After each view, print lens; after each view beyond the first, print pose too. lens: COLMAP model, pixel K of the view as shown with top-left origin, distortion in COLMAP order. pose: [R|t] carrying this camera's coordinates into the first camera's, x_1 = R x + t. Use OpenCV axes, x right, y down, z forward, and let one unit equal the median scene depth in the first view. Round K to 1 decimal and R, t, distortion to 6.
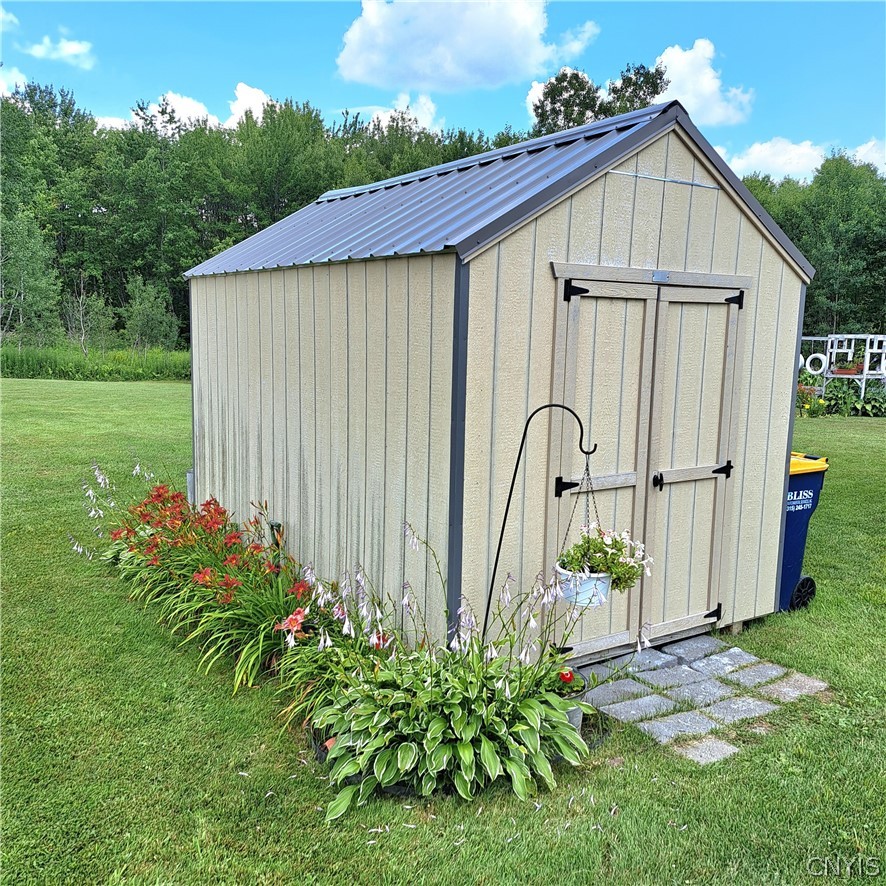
lens RADIAL K [[880.0, 0, 445.4], [0, 880.0, 444.3], [0, 0, 1]] dist [0.017861, 0.000000]
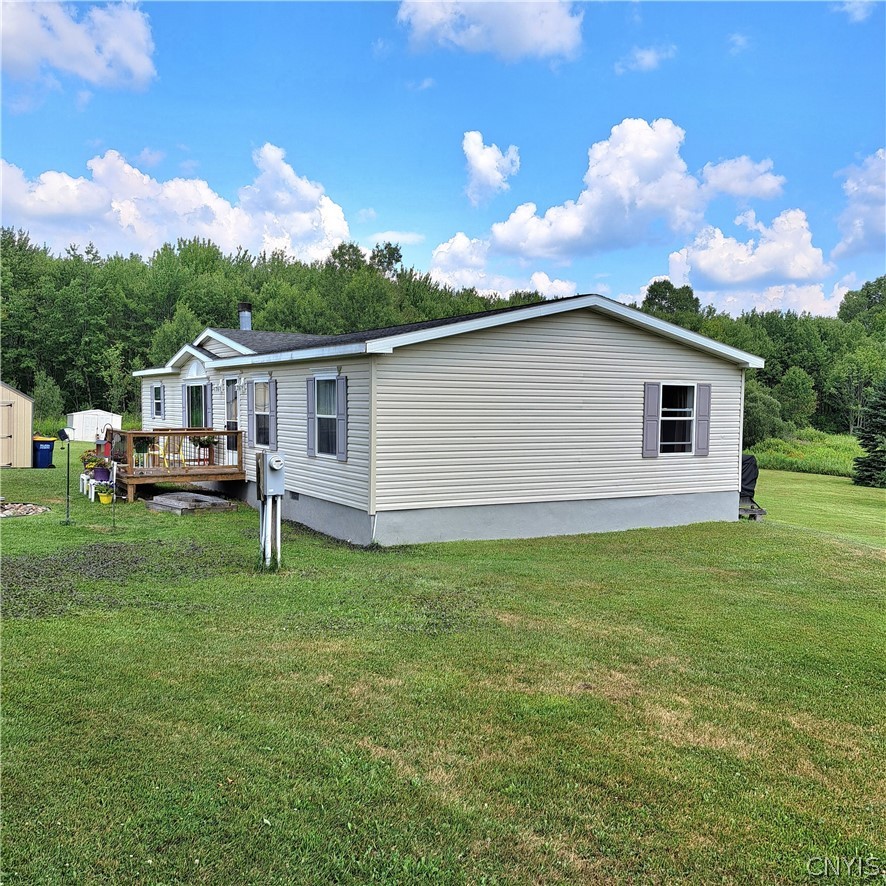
lens RADIAL K [[880.0, 0, 445.3], [0, 880.0, 447.5], [0, 0, 1]] dist [0.017861, 0.000000]
pose [[0.999609, 0.027480, 0.005208, 0.247380], [-0.026898, 0.995552, -0.090287, 0.042983], [-0.007666, 0.090111, 0.995902, -0.368139]]
